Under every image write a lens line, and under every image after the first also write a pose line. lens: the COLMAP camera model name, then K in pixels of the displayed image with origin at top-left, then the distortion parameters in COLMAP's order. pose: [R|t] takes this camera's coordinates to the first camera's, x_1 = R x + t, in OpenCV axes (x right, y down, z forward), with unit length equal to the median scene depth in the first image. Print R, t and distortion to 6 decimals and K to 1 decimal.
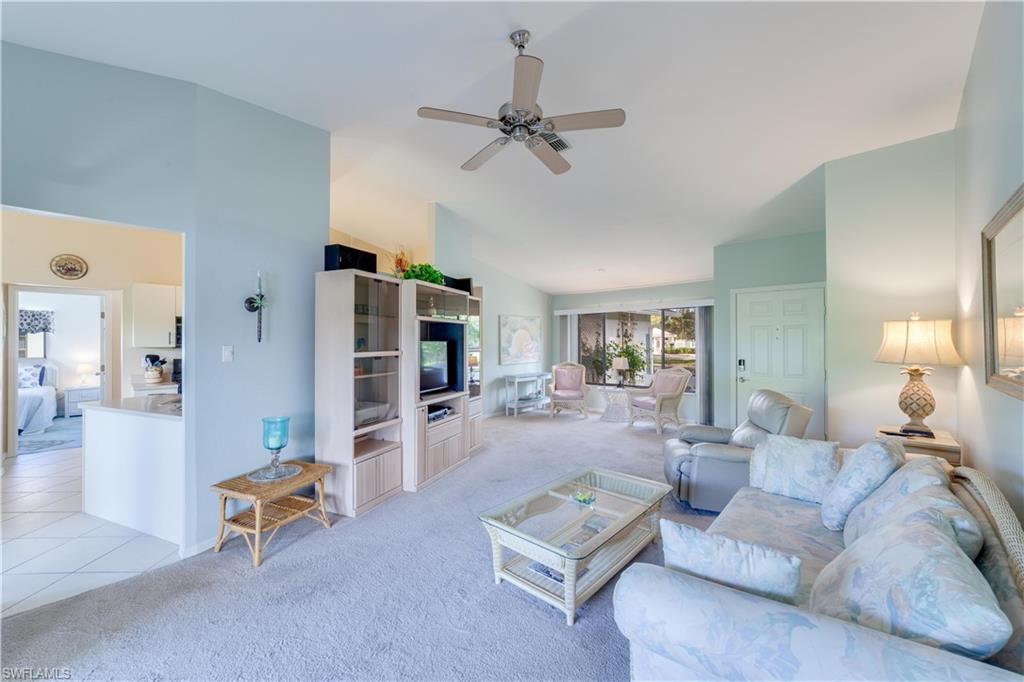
lens RADIAL K [[395.2, 0, 509.8], [0, 395.2, 341.2], [0, 0, 1]] dist [-0.008319, 0.000620]
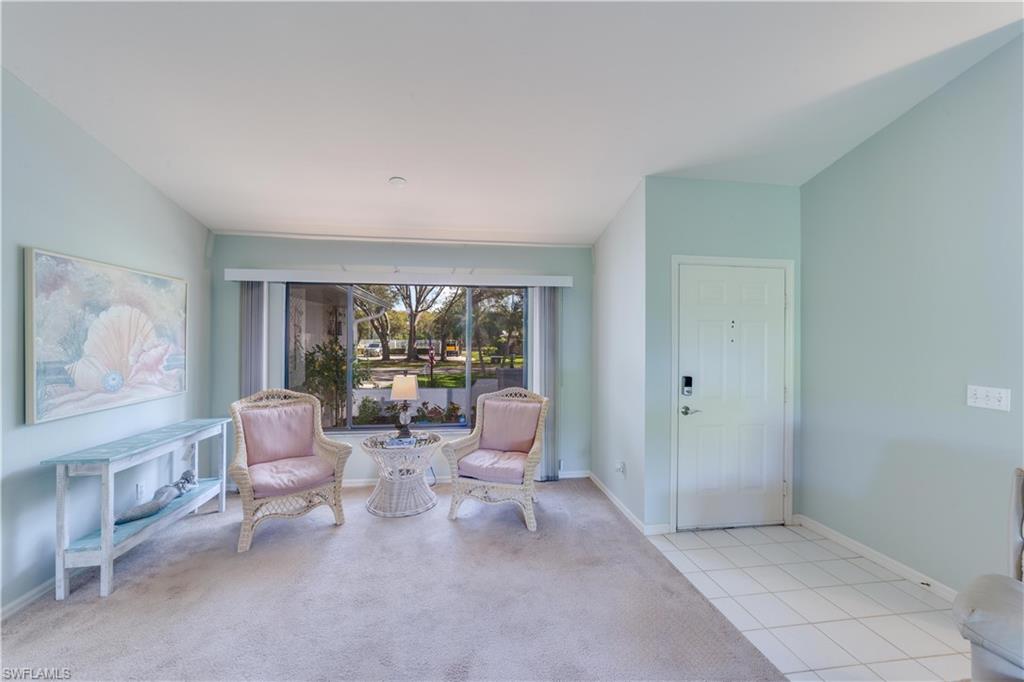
lens RADIAL K [[395.2, 0, 509.8], [0, 395.2, 341.2], [0, 0, 1]] dist [-0.008319, 0.000620]
pose [[0.633121, 0.007311, 0.774019, -0.022136], [-0.008353, 0.999962, -0.002612, -0.001482], [-0.774008, -0.004812, 0.633158, 0.568221]]
